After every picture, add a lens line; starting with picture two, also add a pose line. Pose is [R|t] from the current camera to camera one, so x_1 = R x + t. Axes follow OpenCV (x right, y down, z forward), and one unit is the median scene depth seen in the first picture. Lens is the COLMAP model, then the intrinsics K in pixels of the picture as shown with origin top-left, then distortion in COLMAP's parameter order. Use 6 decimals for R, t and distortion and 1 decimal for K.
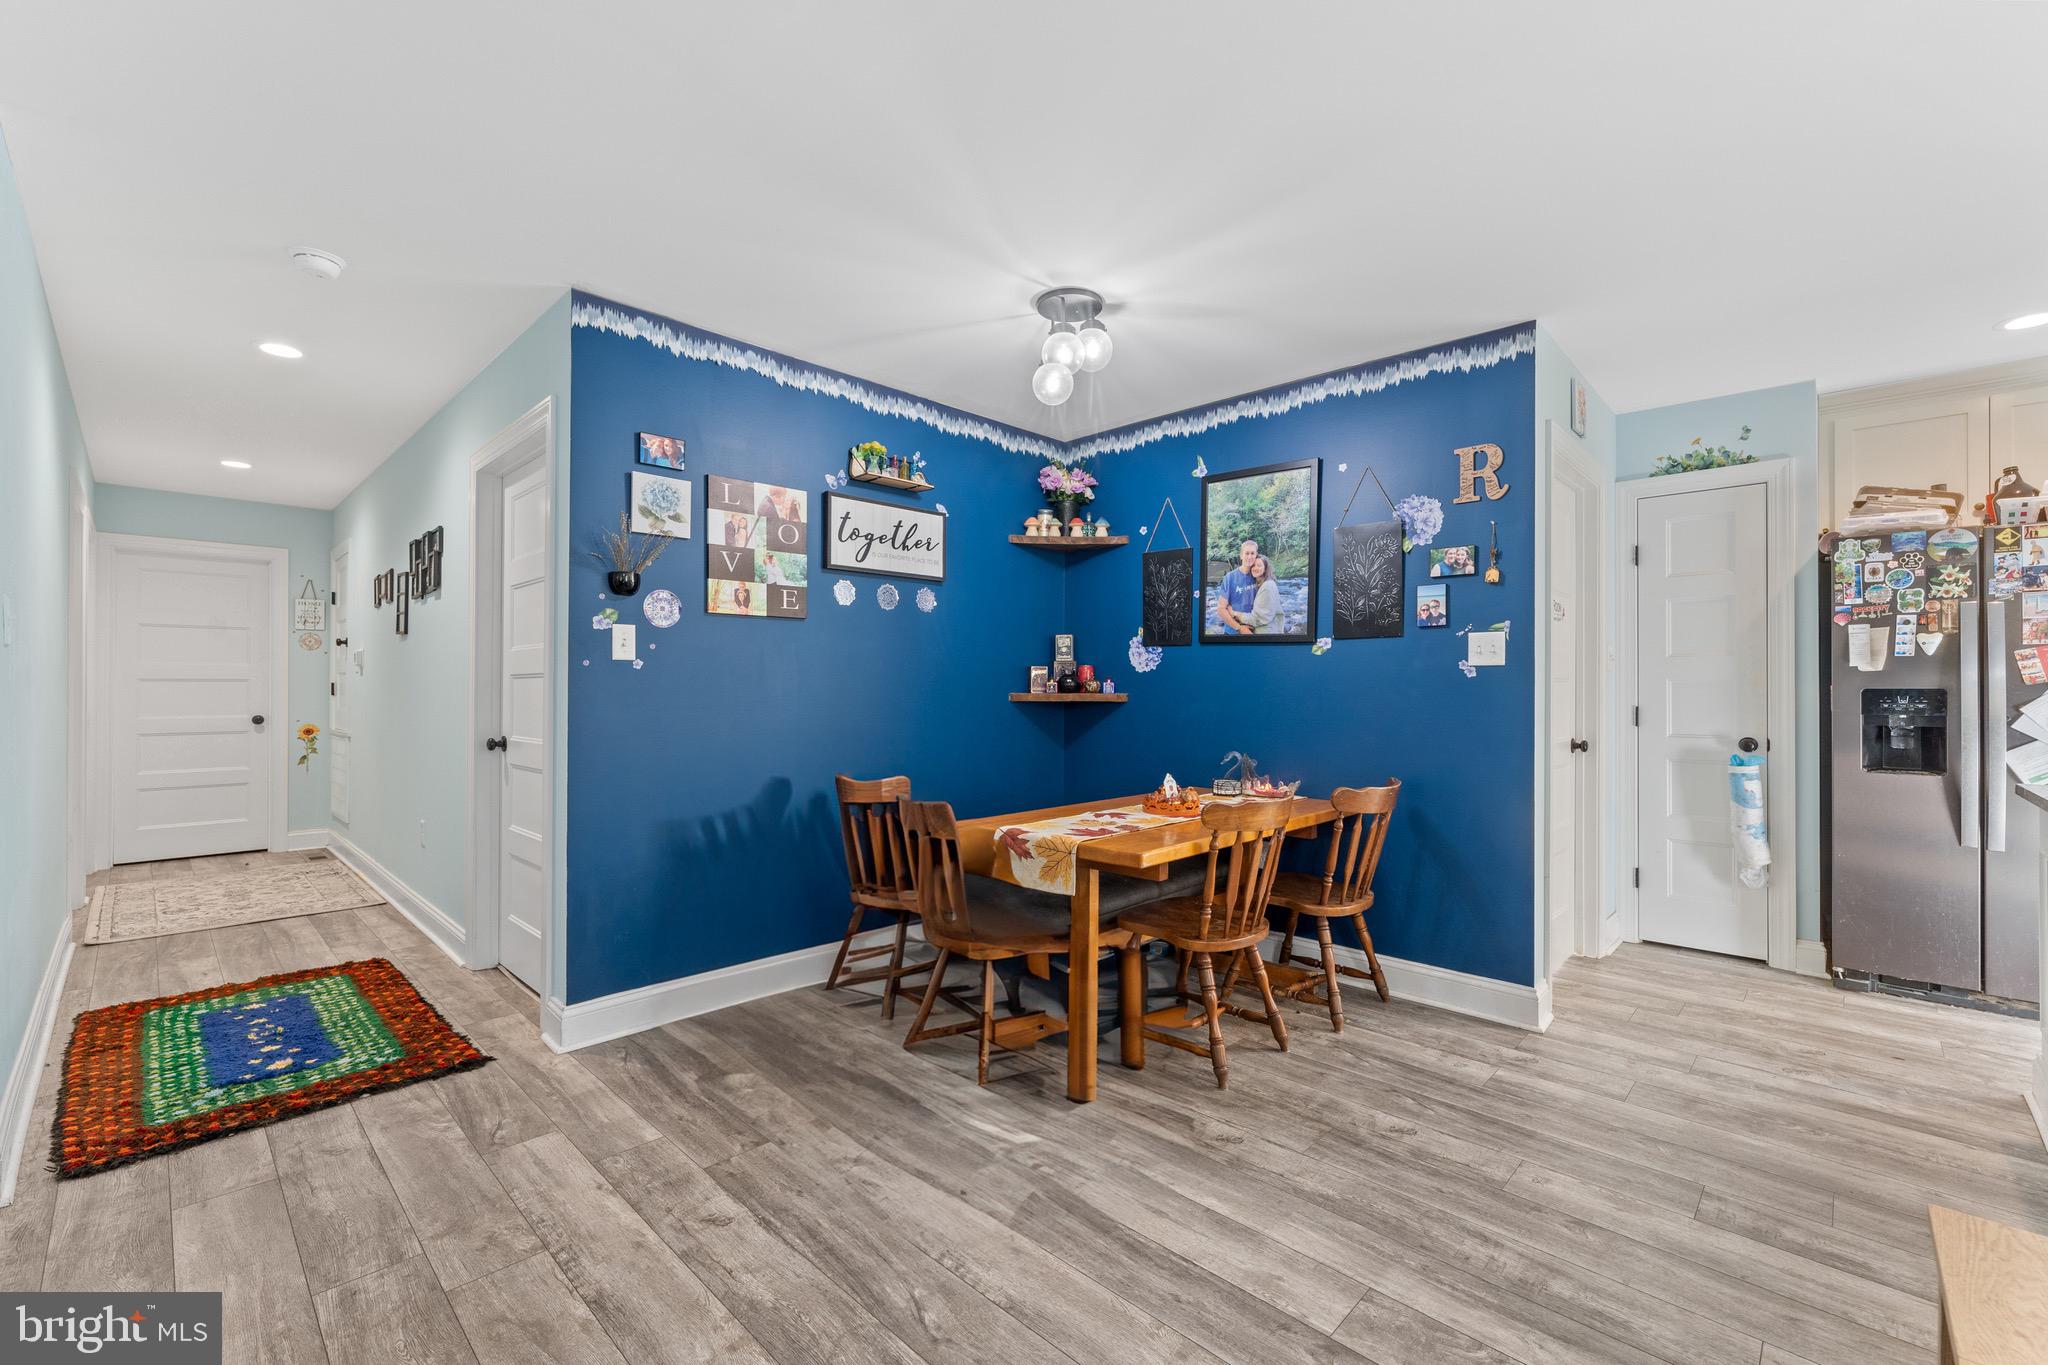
lens RADIAL K [[863.9, 0, 1023.5], [0, 863.9, 685.5], [0, 0, 1]] dist [-0.001207, -0.000102]
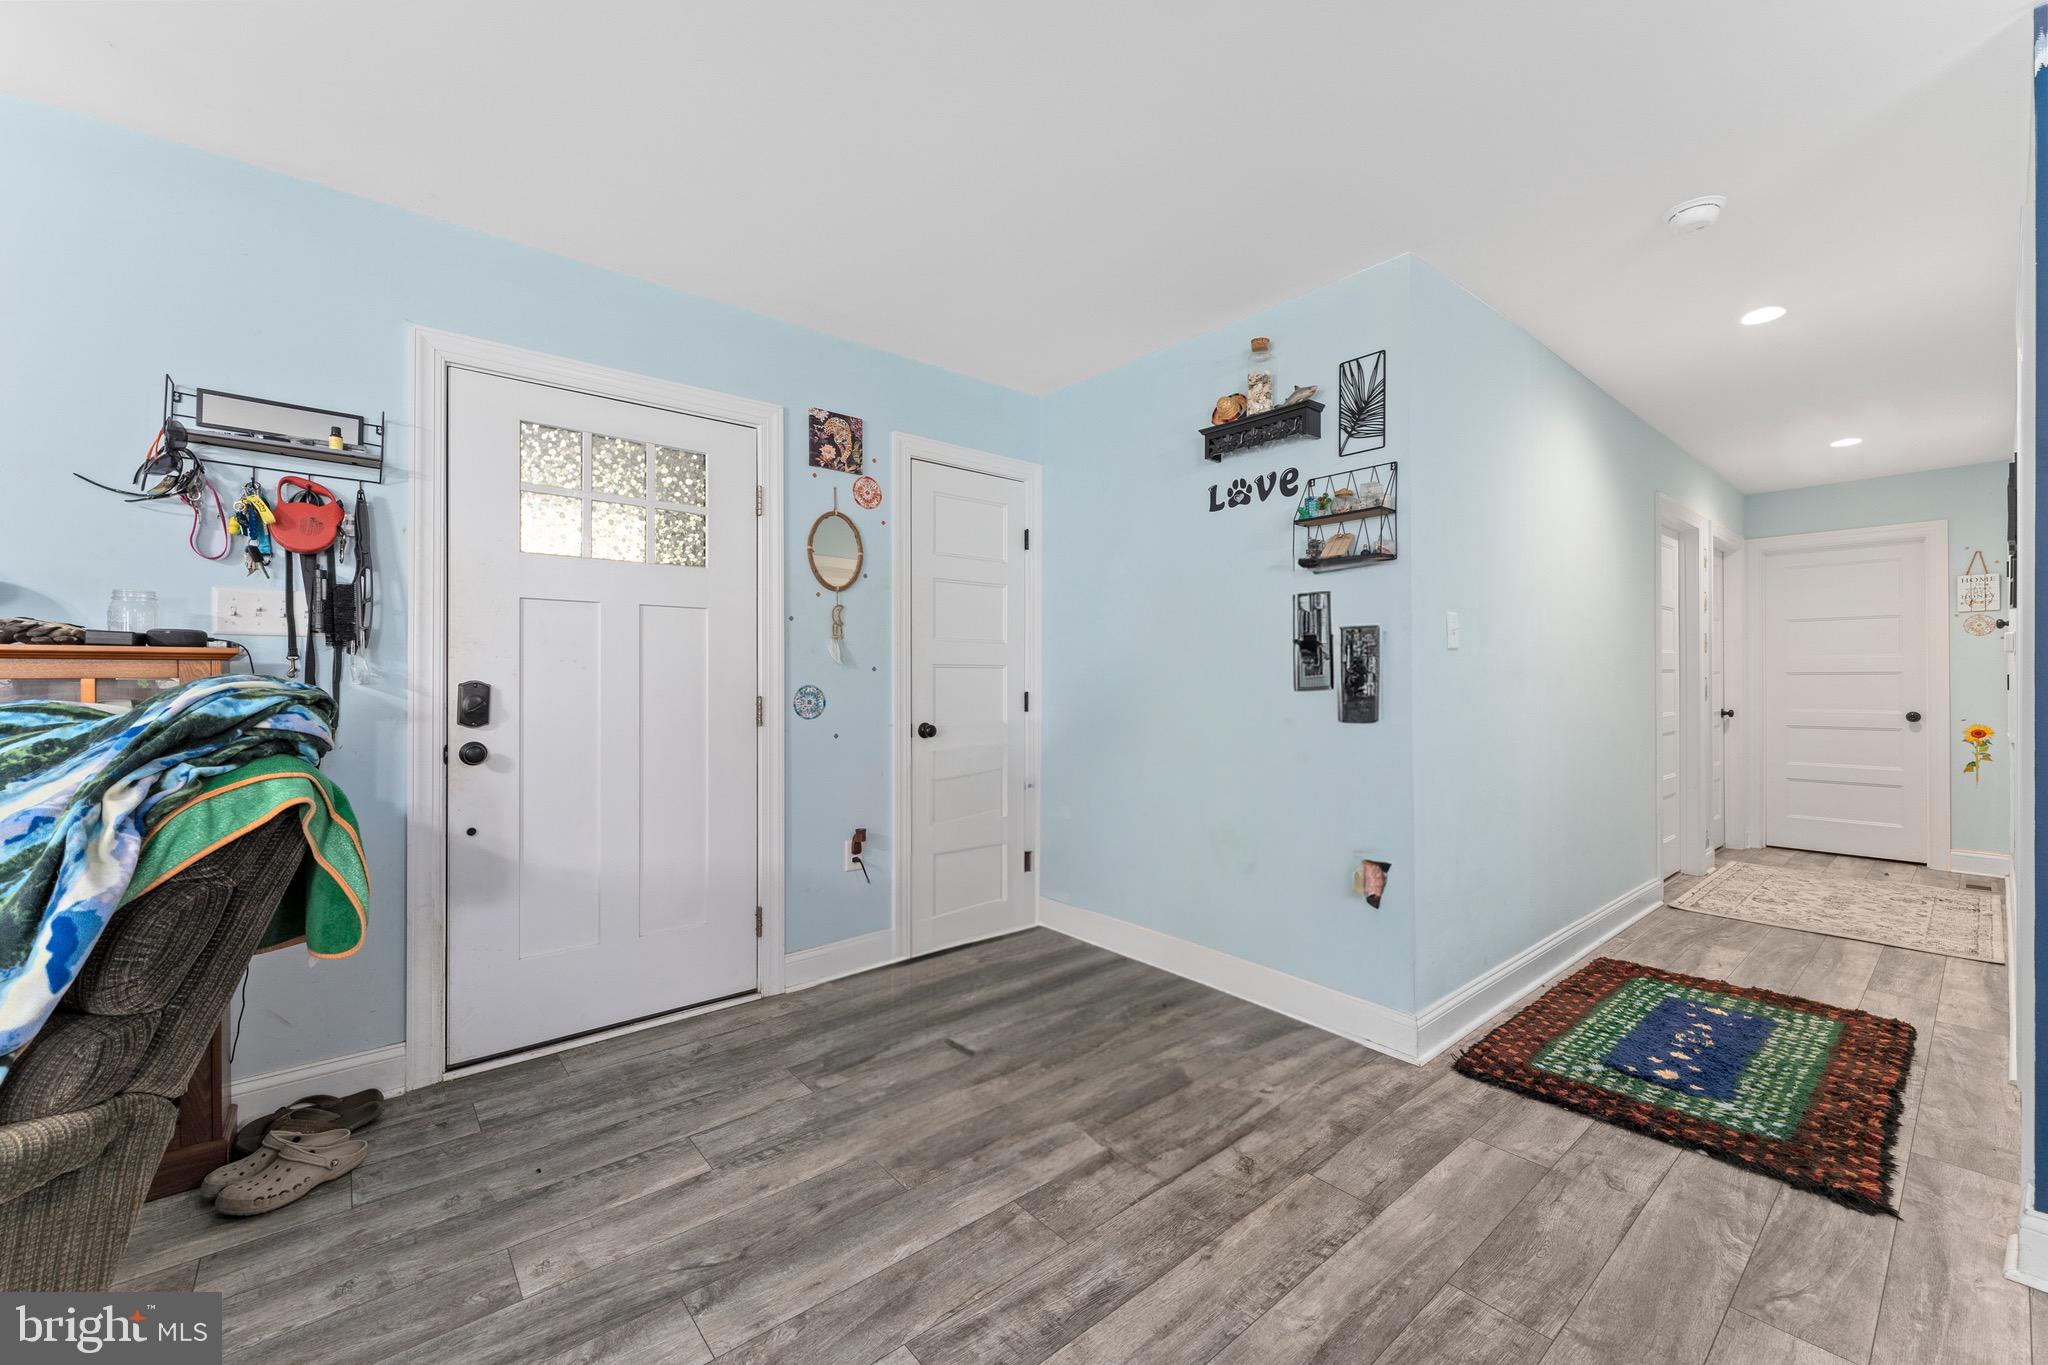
lens RADIAL K [[814.4, 0, 1022.6], [0, 814.4, 680.3], [0, 0, 1]] dist [0.002829, 0.000214]
pose [[-0.099097, -0.004438, -0.995068, 0.111284], [0.004925, 0.999976, -0.004950, 0.003196], [0.995066, -0.005391, -0.099073, 0.376116]]
